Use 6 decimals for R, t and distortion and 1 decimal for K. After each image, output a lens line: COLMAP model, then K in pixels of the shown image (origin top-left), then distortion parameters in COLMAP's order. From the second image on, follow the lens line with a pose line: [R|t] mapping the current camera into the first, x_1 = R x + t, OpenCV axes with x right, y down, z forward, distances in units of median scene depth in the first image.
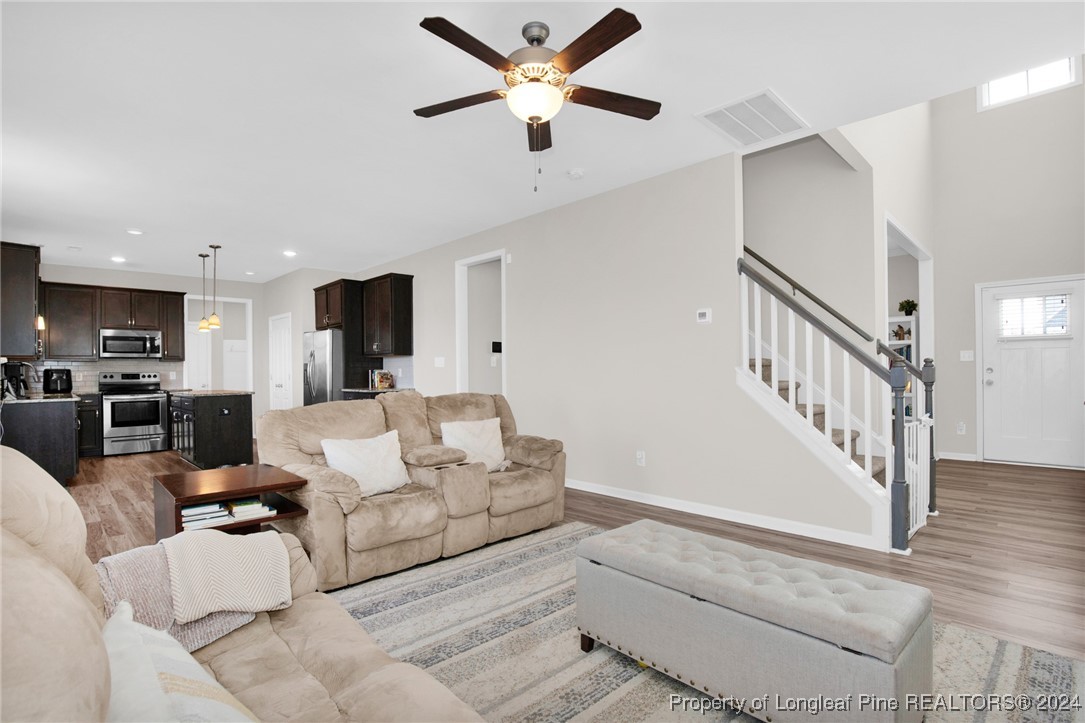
lens RADIAL K [[518.9, 0, 540.4], [0, 518.9, 367.8], [0, 0, 1]] dist [-0.031175, 0.000063]
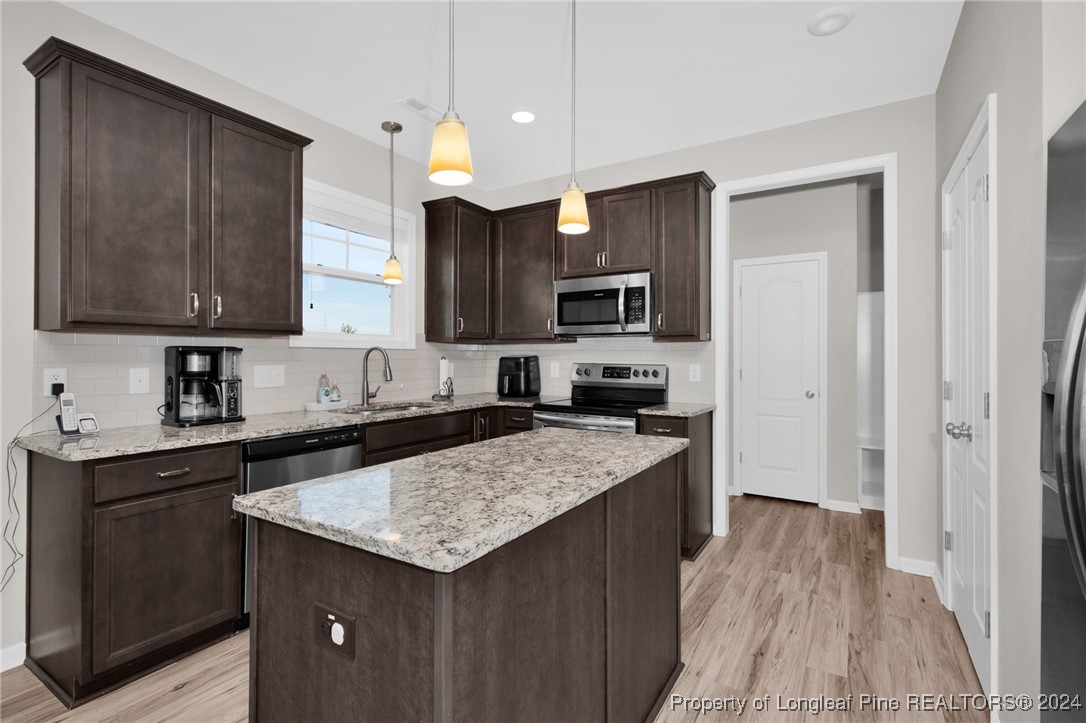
lens RADIAL K [[506.3, 0, 542.0], [0, 506.3, 355.3], [0, 0, 1]] dist [-0.002124, -0.000214]
pose [[0.243410, 0.012923, -0.969837, -0.377882], [-0.000816, 0.999914, 0.013119, -0.006650], [0.969923, -0.002402, 0.243399, 0.886822]]
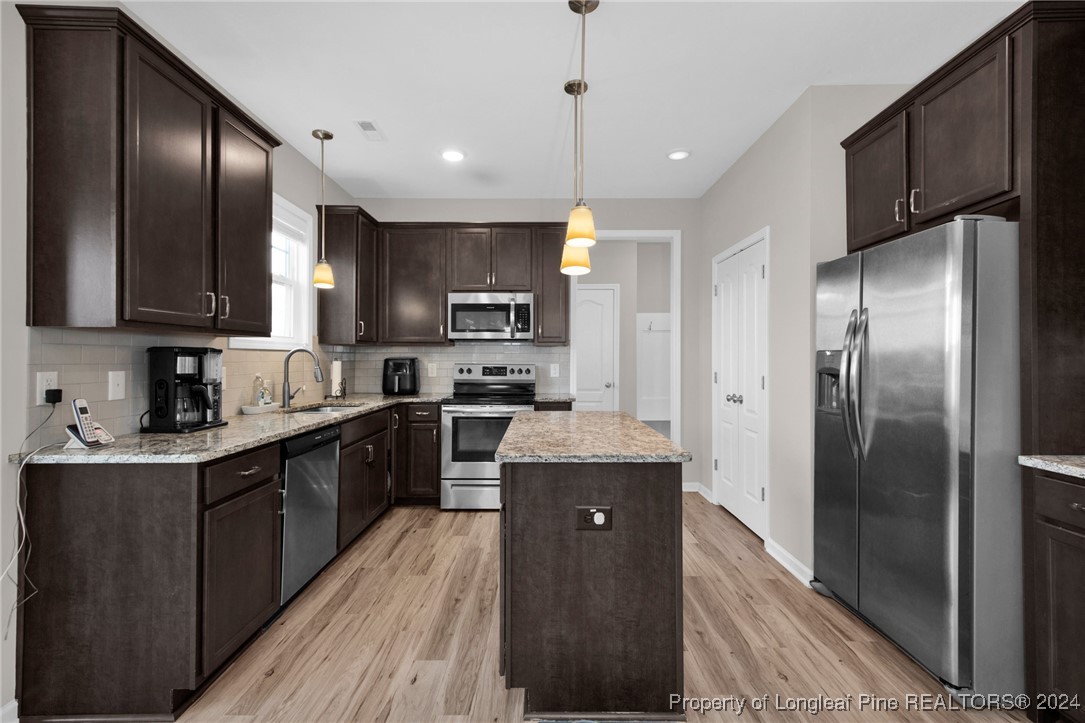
lens RADIAL K [[499.2, 0, 546.0], [0, 499.2, 357.4], [0, 0, 1]] dist [0.003117, -0.000024]
pose [[0.719309, 0.013490, -0.694559, -0.380402], [-0.007770, 0.999905, 0.011373, -0.007049], [0.694647, -0.002784, 0.719346, 0.671516]]
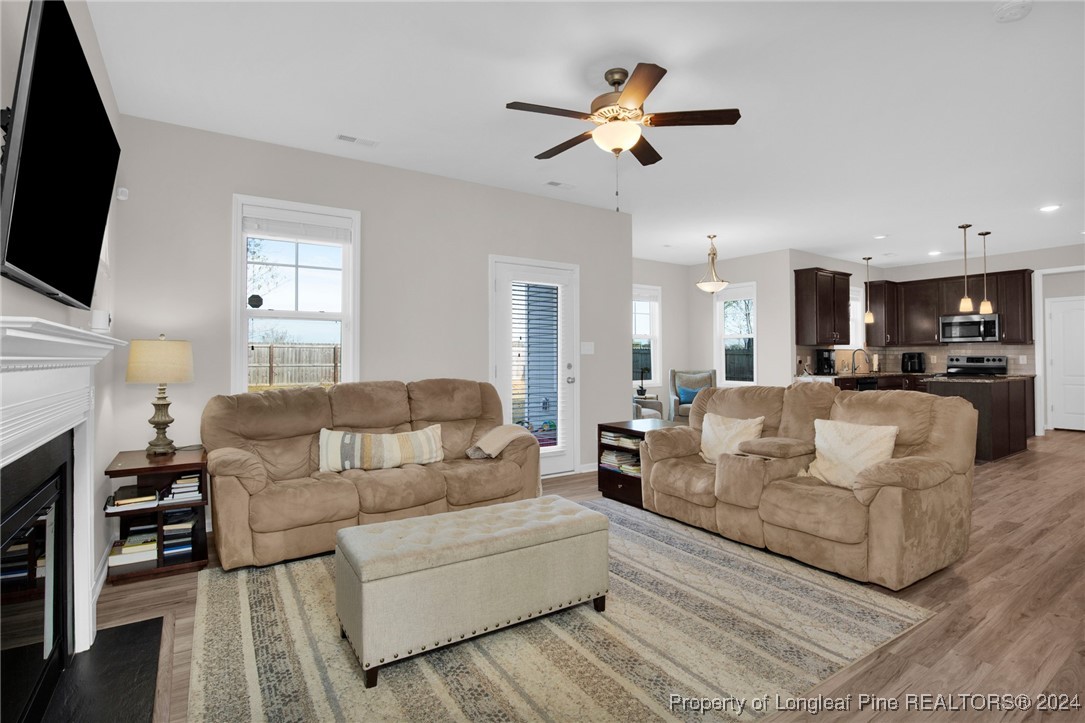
lens RADIAL K [[516.5, 0, 542.3], [0, 516.5, 352.4], [0, 0, 1]] dist [-0.027641, 0.000520]
pose [[-0.175639, 0.002318, -0.984452, 0.391633], [0.008802, 0.999961, 0.000785, -0.007211], [0.984415, -0.008528, -0.175653, 0.346496]]
